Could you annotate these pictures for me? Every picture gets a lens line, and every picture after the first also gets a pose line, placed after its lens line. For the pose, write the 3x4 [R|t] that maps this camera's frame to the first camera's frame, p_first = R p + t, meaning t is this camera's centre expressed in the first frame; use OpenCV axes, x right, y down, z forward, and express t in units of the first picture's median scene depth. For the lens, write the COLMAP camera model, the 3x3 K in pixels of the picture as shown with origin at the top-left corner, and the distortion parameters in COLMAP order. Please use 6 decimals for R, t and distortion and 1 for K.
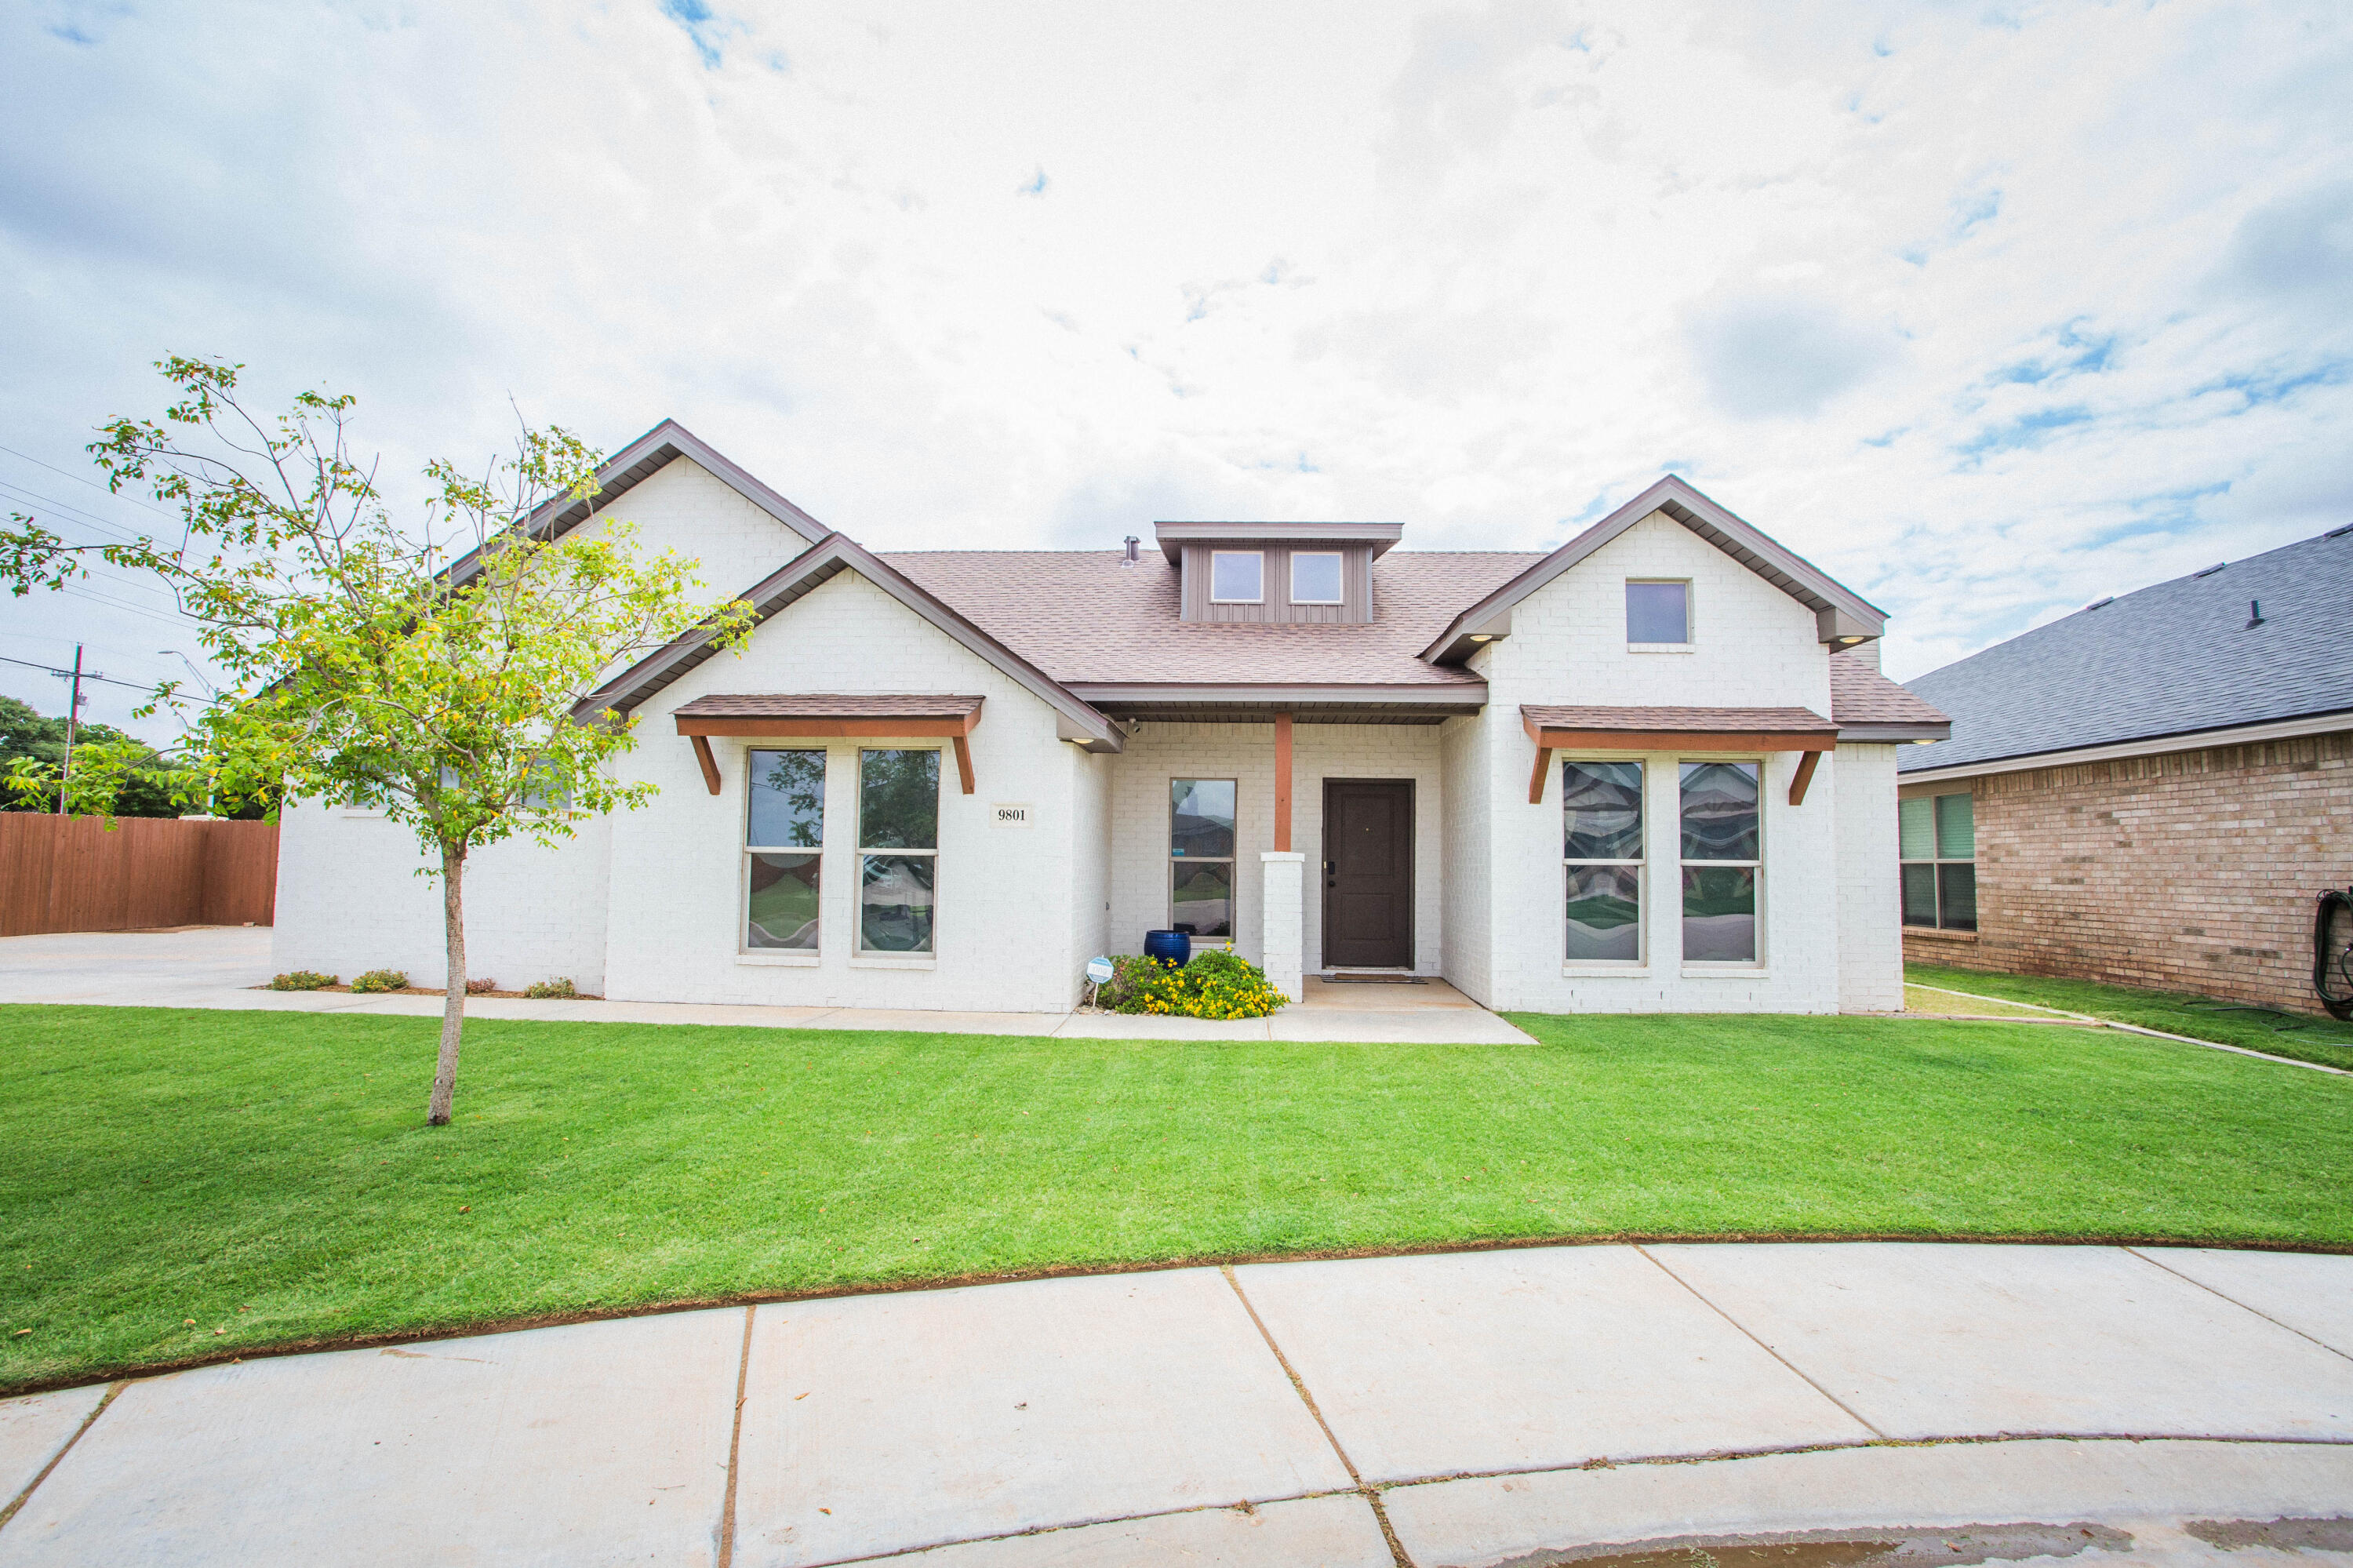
lens RADIAL K [[1143.5, 0, 1177.1], [0, 1143.5, 789.7], [0, 0, 1]] dist [-0.049682, 0.015799]
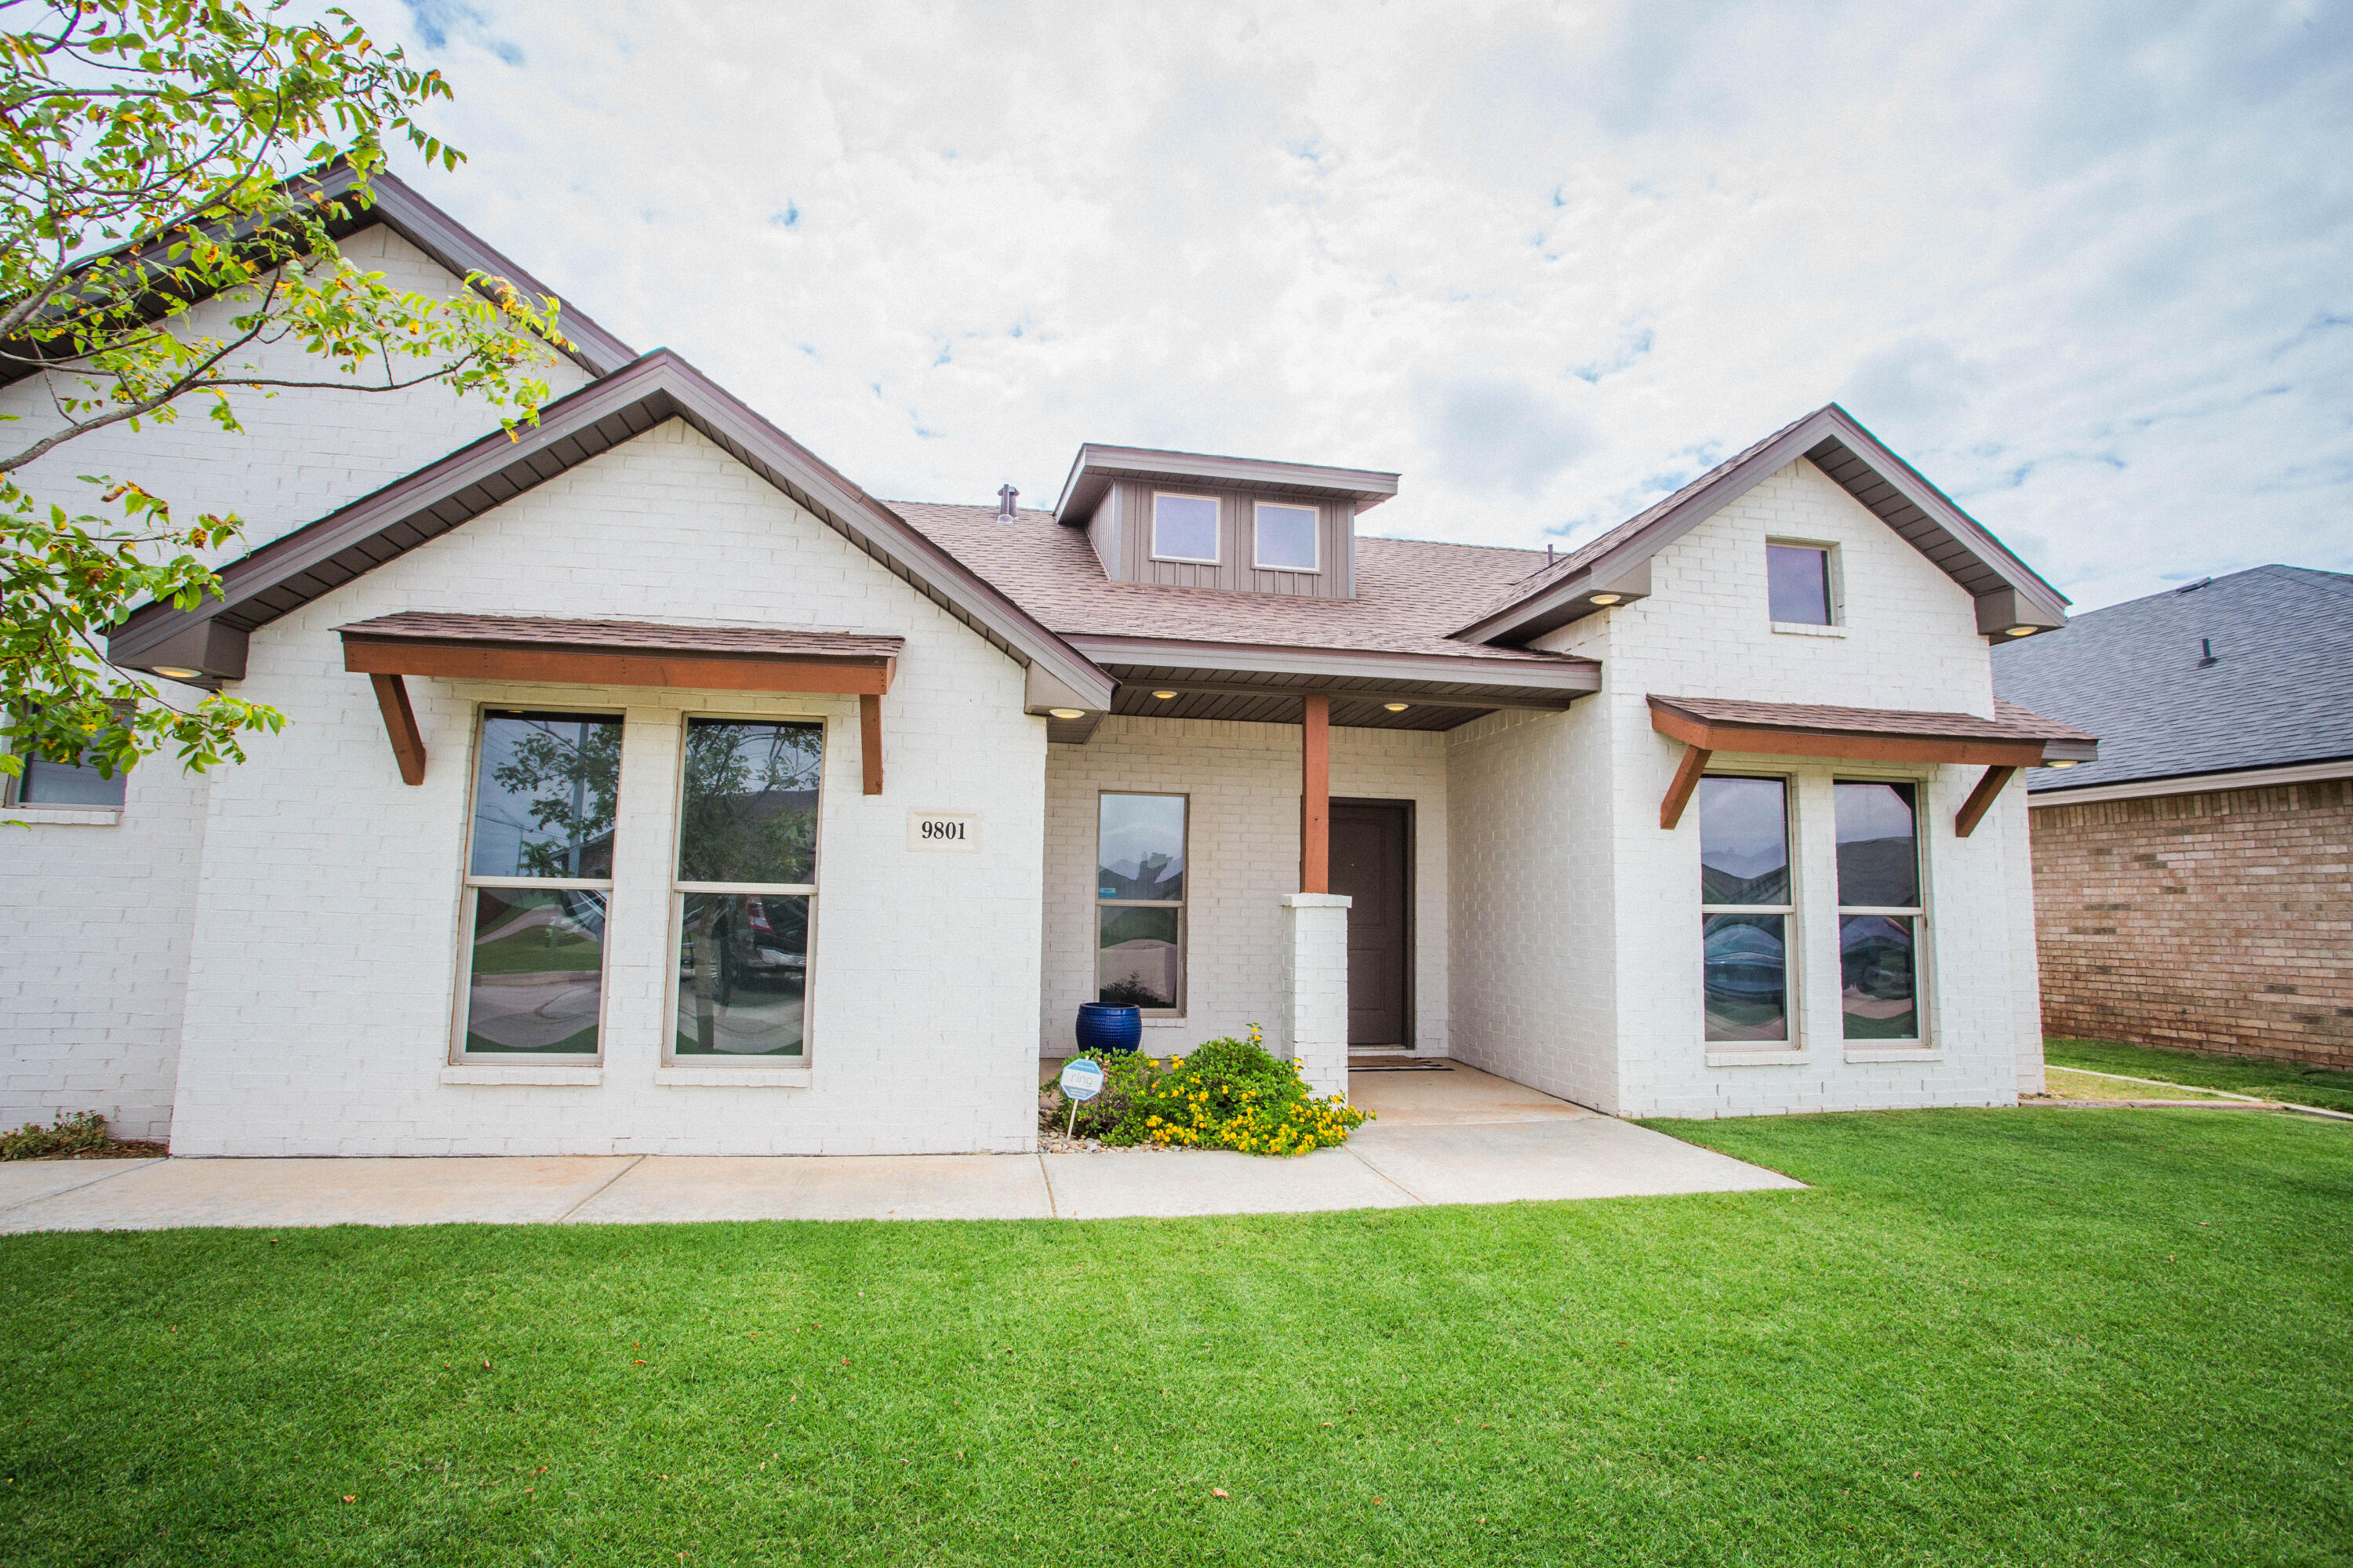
lens RADIAL K [[1143.5, 0, 1177.3], [0, 1143.5, 783.7], [0, 0, 1]] dist [-0.049682, 0.015799]
pose [[0.974008, 0.028847, 0.224670, -0.154542], [-0.019609, 0.998872, -0.043242, 0.020456], [-0.225664, 0.037713, 0.973475, 0.353046]]
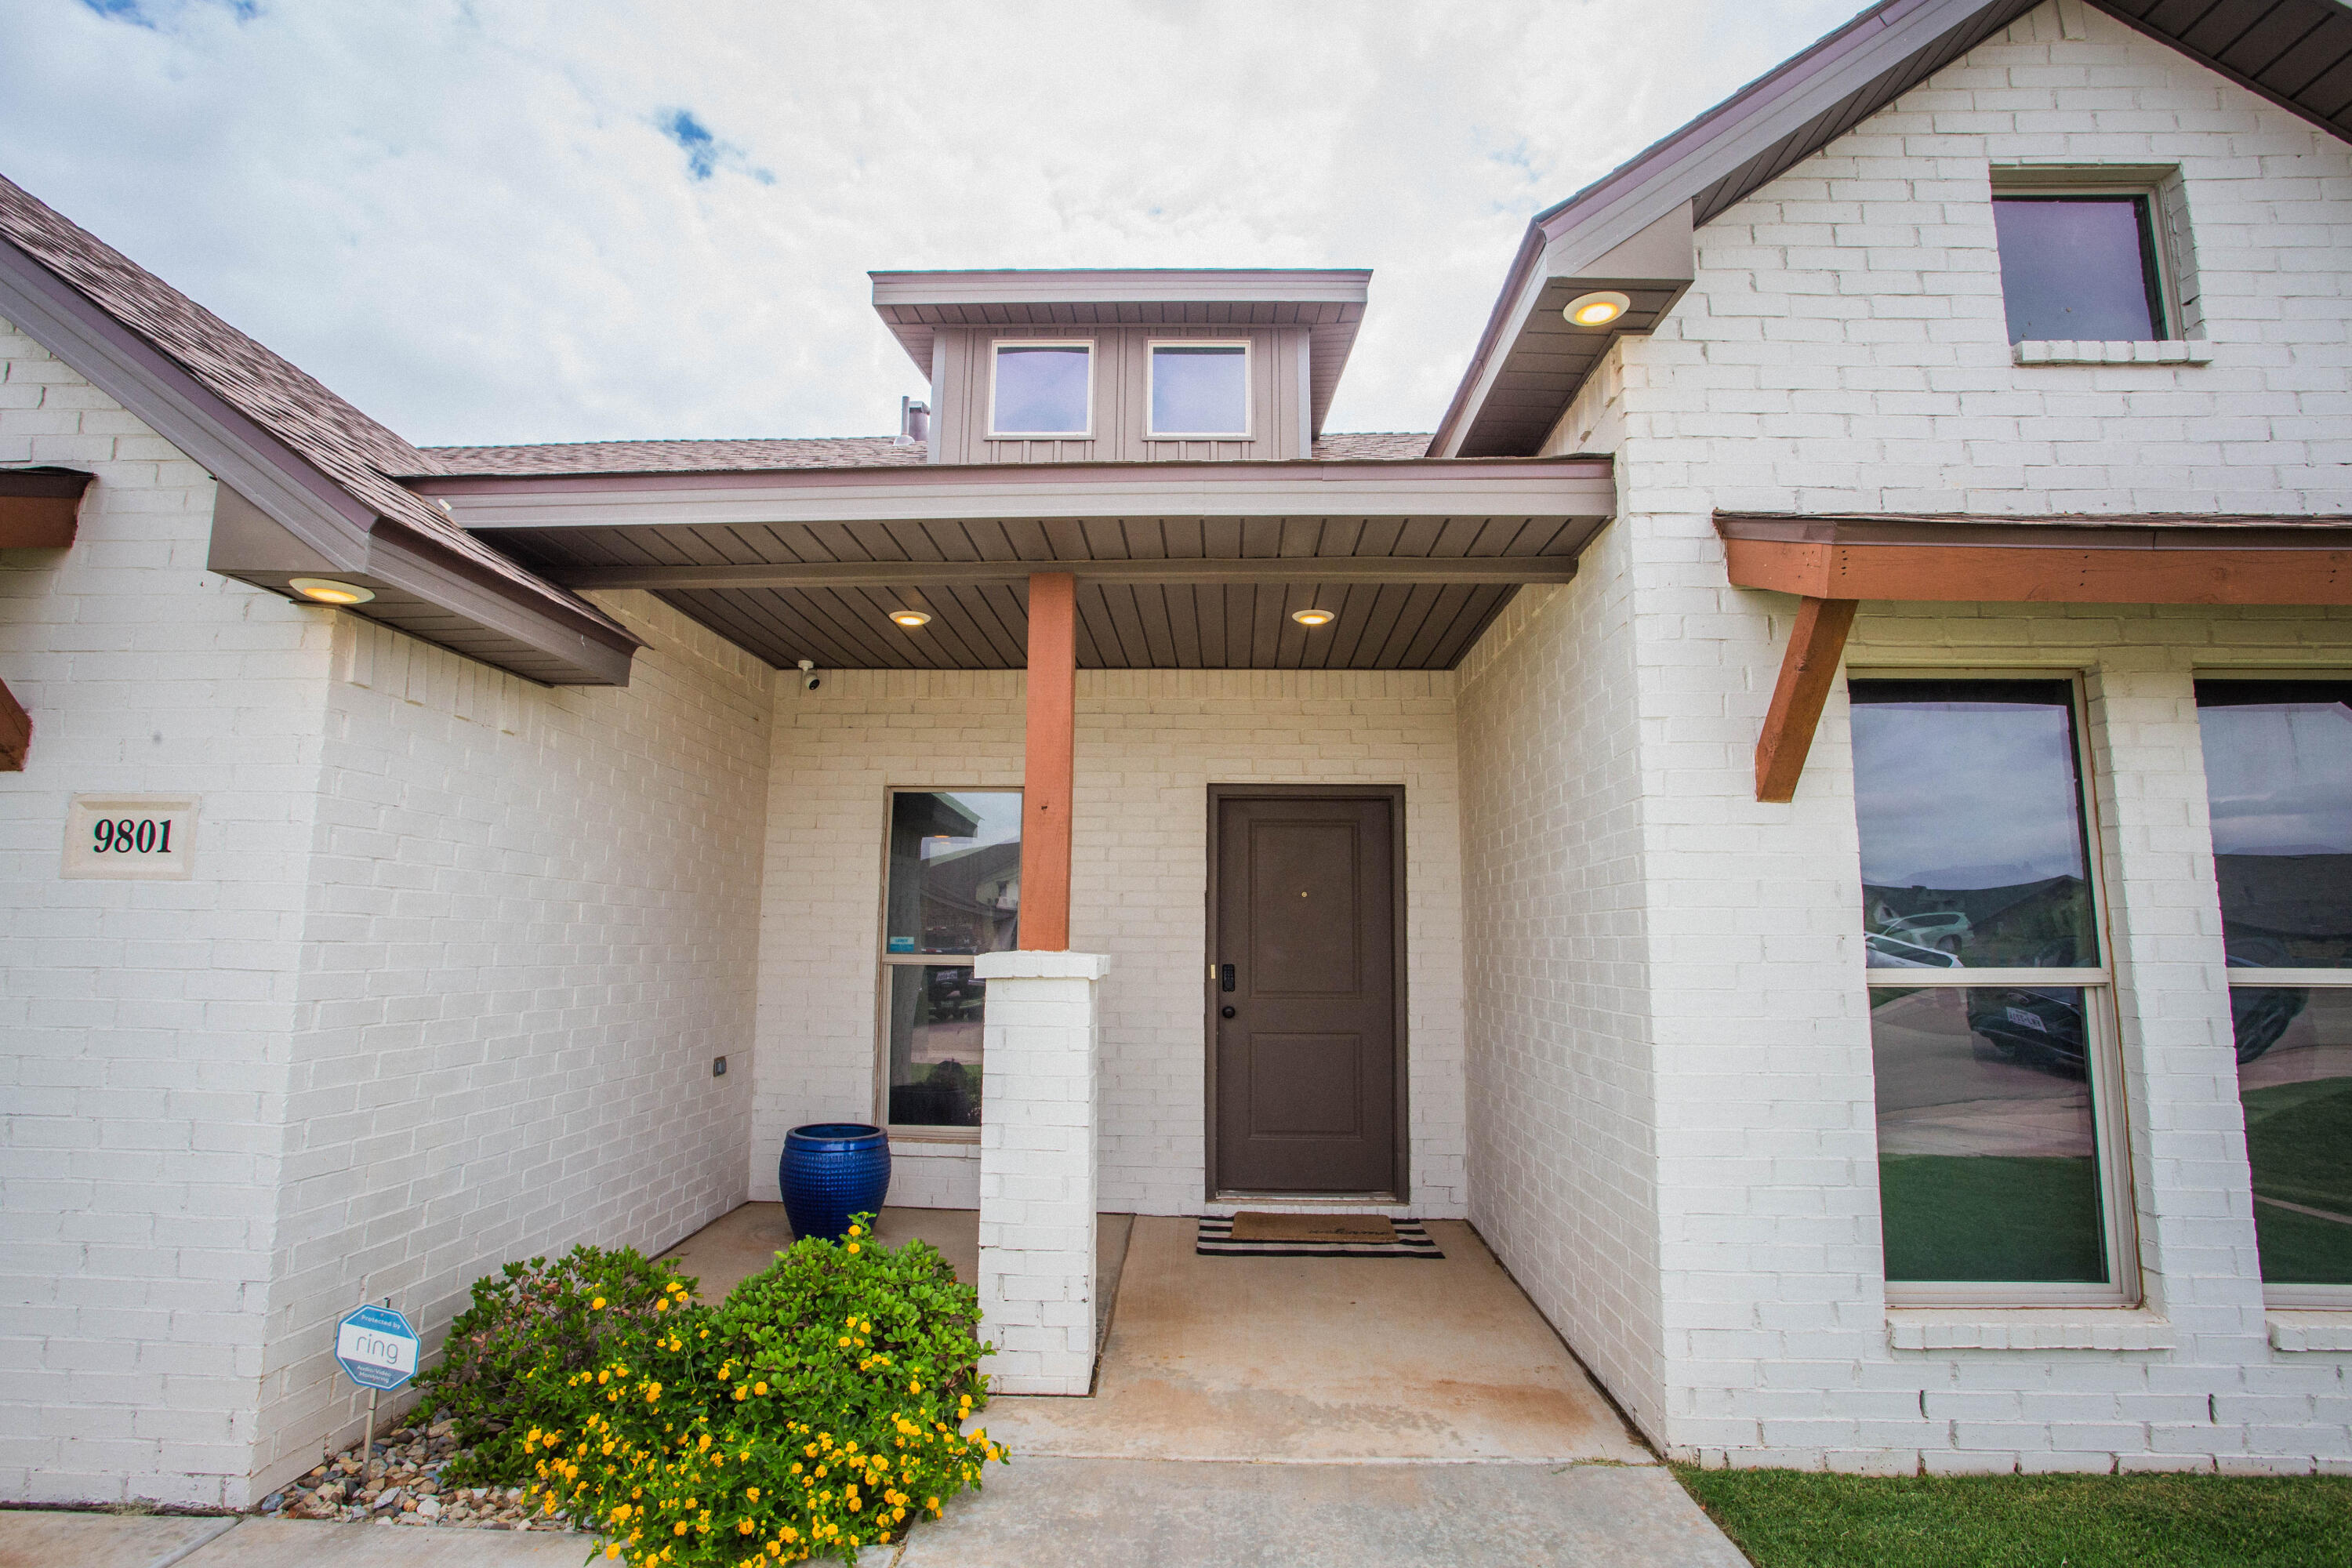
lens RADIAL K [[1143.0, 0, 1167.8], [0, 1143.0, 783.4], [0, 0, 1]] dist [-0.049682, 0.015799]
pose [[0.999940, -0.001659, 0.010859, 0.132381], [0.002467, 0.997199, -0.074759, 0.030645], [-0.010705, 0.074781, 0.997143, 0.663270]]
